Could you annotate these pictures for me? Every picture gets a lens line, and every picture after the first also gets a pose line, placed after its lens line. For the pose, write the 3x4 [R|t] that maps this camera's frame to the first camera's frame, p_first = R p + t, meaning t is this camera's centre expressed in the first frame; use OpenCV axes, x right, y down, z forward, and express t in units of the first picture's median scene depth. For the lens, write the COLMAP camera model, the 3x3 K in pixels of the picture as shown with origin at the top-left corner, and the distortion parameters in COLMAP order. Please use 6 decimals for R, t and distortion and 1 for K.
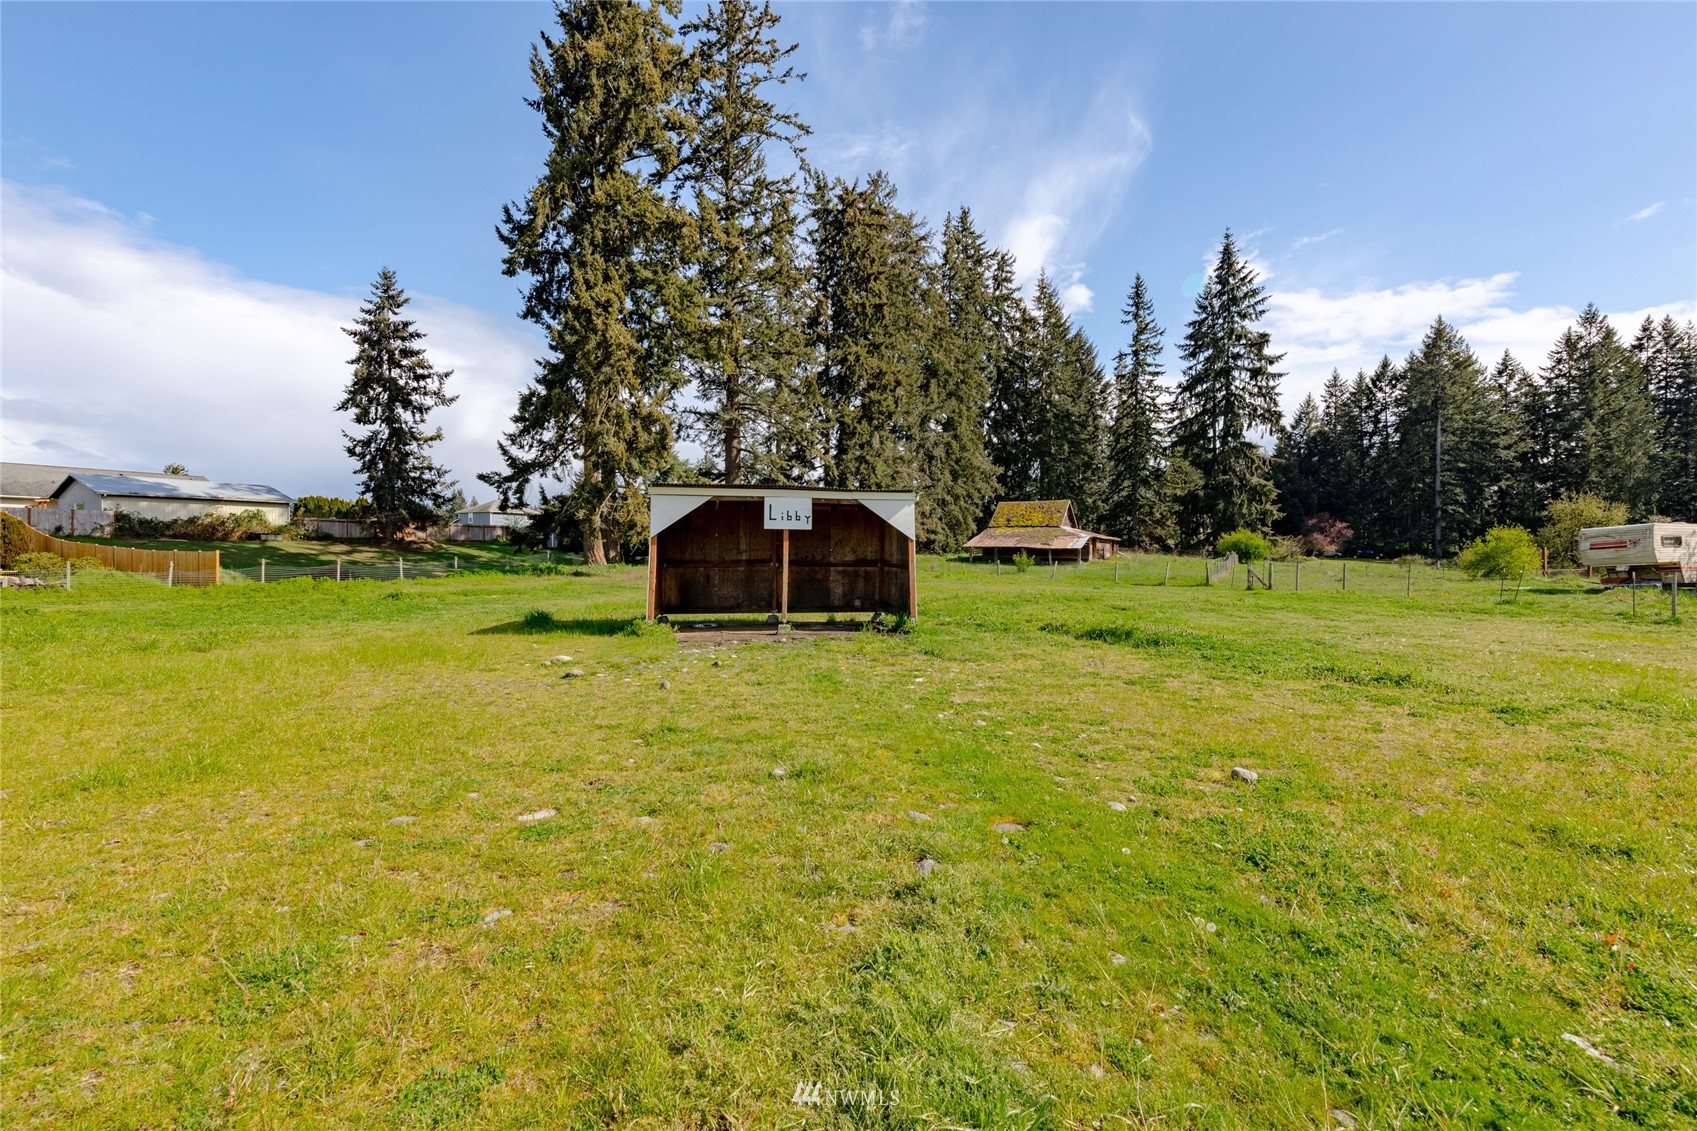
lens RADIAL K [[740.7, 0, 865.2], [0, 740.7, 562.2], [0, 0, 1]] dist [0.000630, 0.000329]
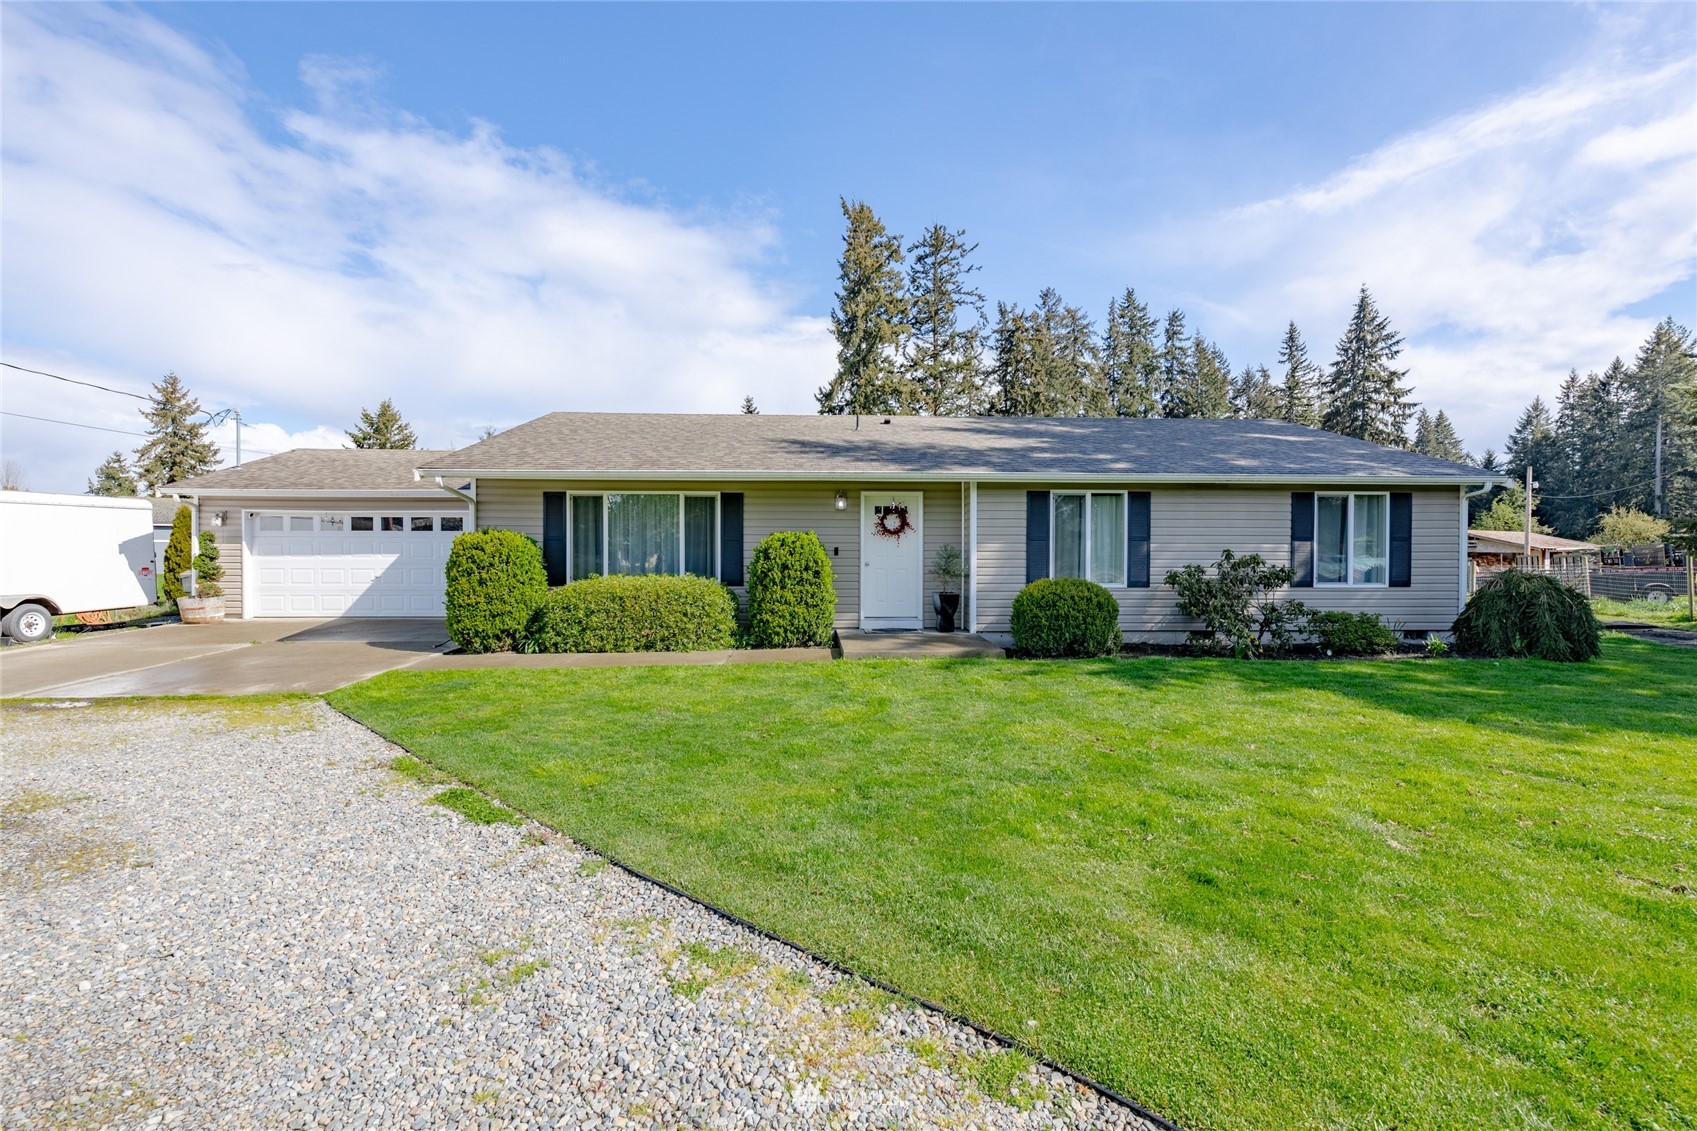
lens RADIAL K [[740.7, 0, 848.4], [0, 740.7, 564.0], [0, 0, 1]] dist [0.000630, 0.000329]
pose [[0.937396, 0.002655, -0.348256, 0.157731], [-0.006220, 0.999939, -0.009120, 0.015032], [0.348210, 0.010716, 0.937355, -0.461540]]
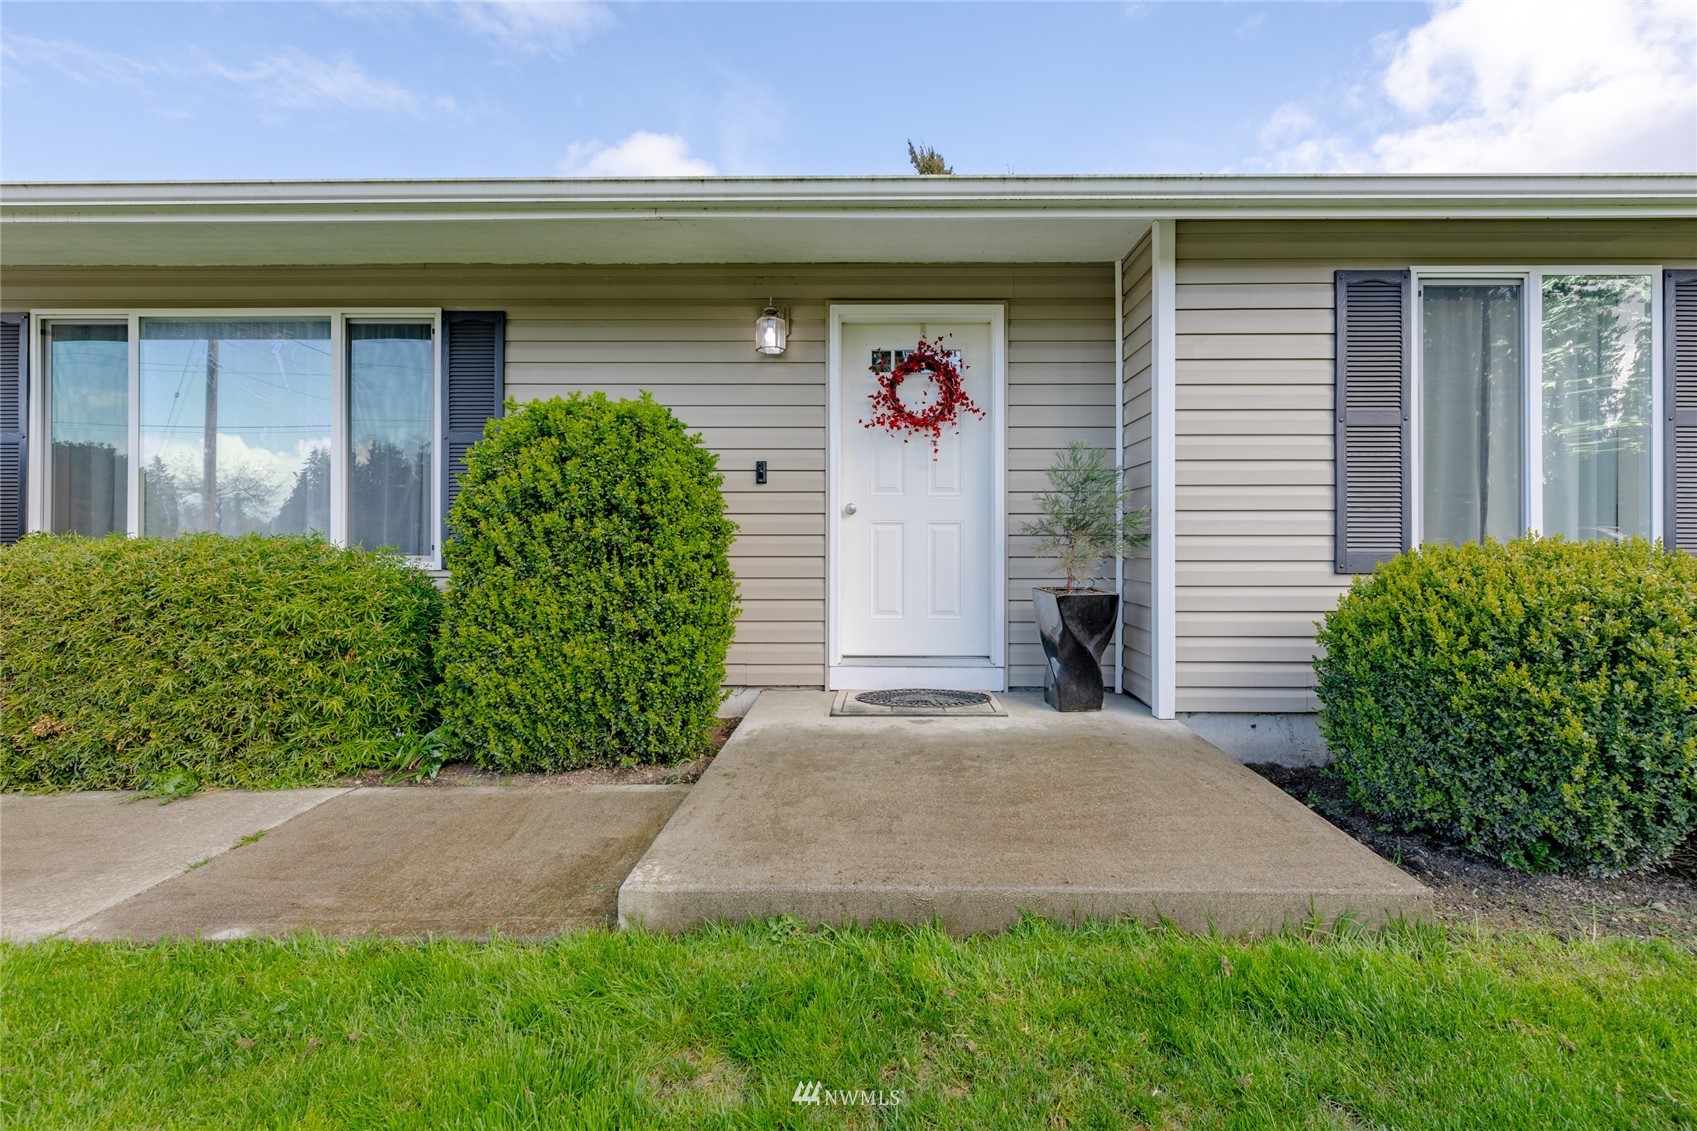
lens RADIAL K [[740.7, 0, 883.0], [0, 740.7, 543.3], [0, 0, 1]] dist [0.000630, 0.000329]
pose [[0.916243, -0.000823, -0.400623, 0.134535], [-0.009260, 0.999687, -0.023231, 0.017247], [0.400517, 0.024995, 0.915949, -0.373892]]
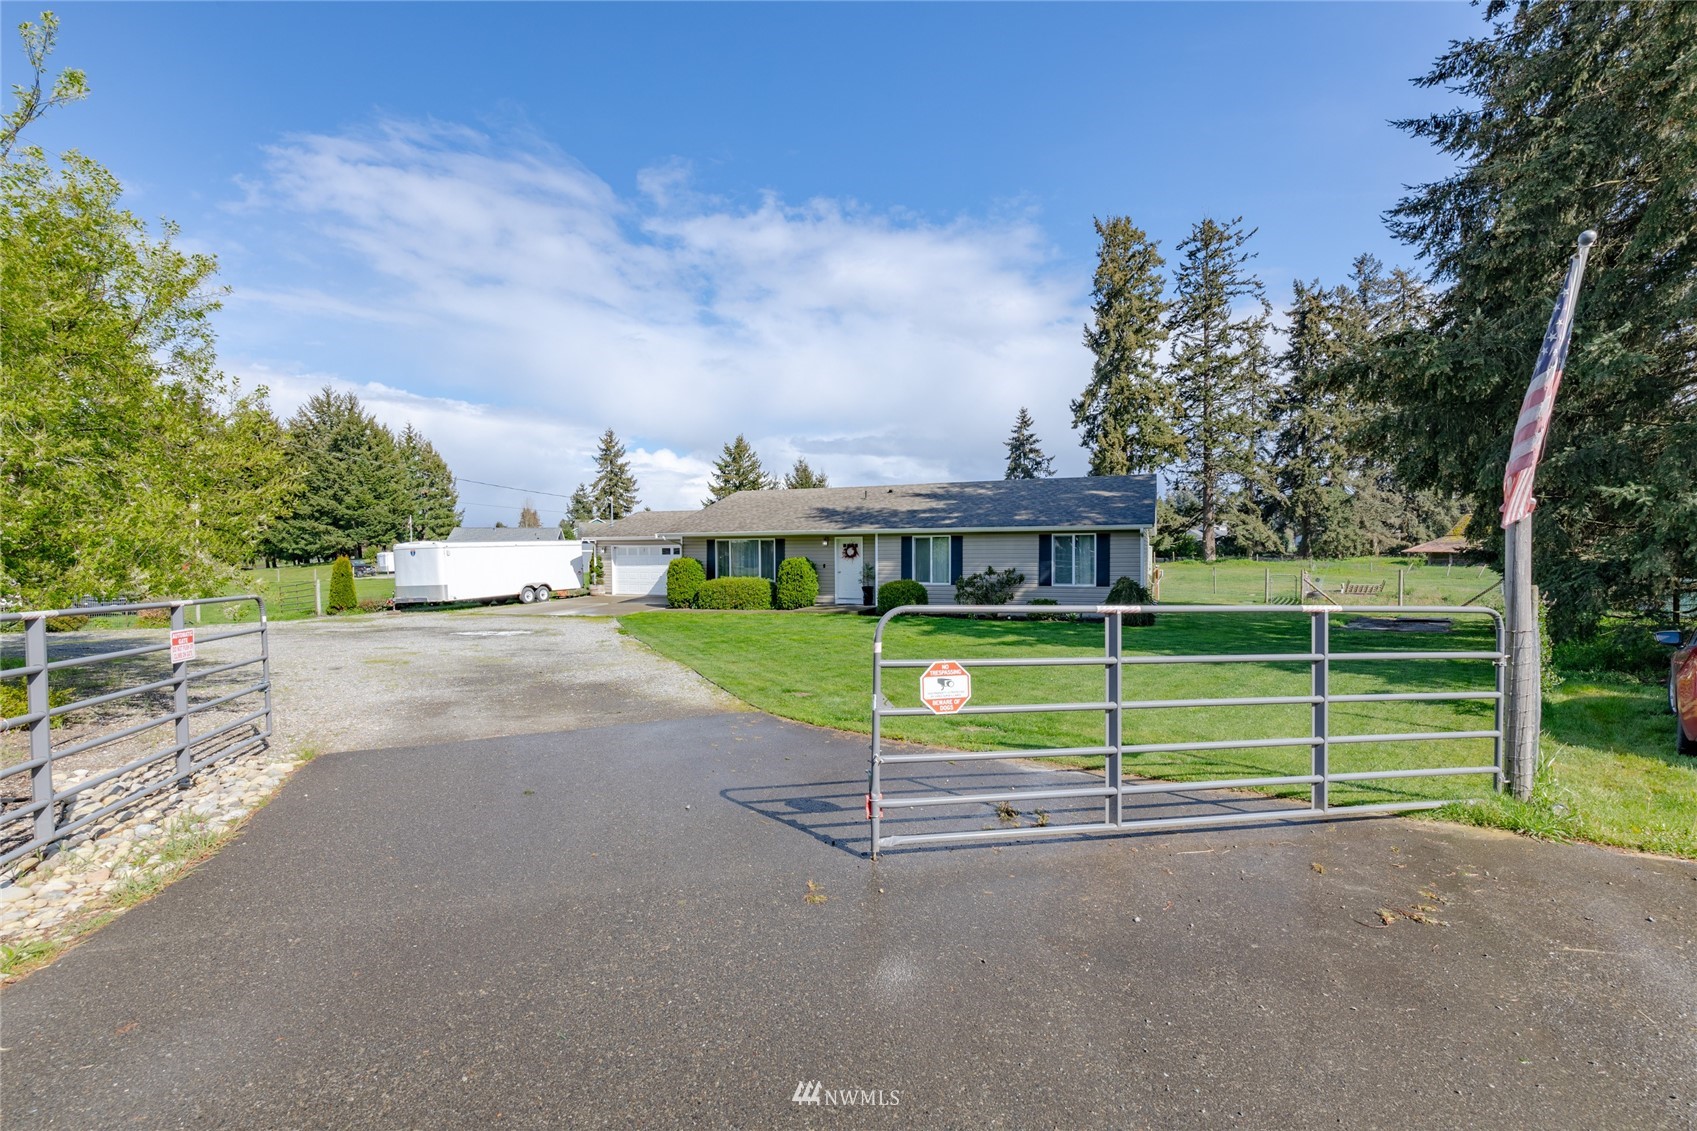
lens RADIAL K [[740.7, 0, 839.5], [0, 740.7, 576.5], [0, 0, 1]] dist [0.000630, 0.000329]
pose [[0.694675, 0.016039, -0.719145, 0.320206], [-0.008898, 0.999866, 0.013705, 0.011439], [0.719268, -0.003121, 0.694725, -0.529185]]
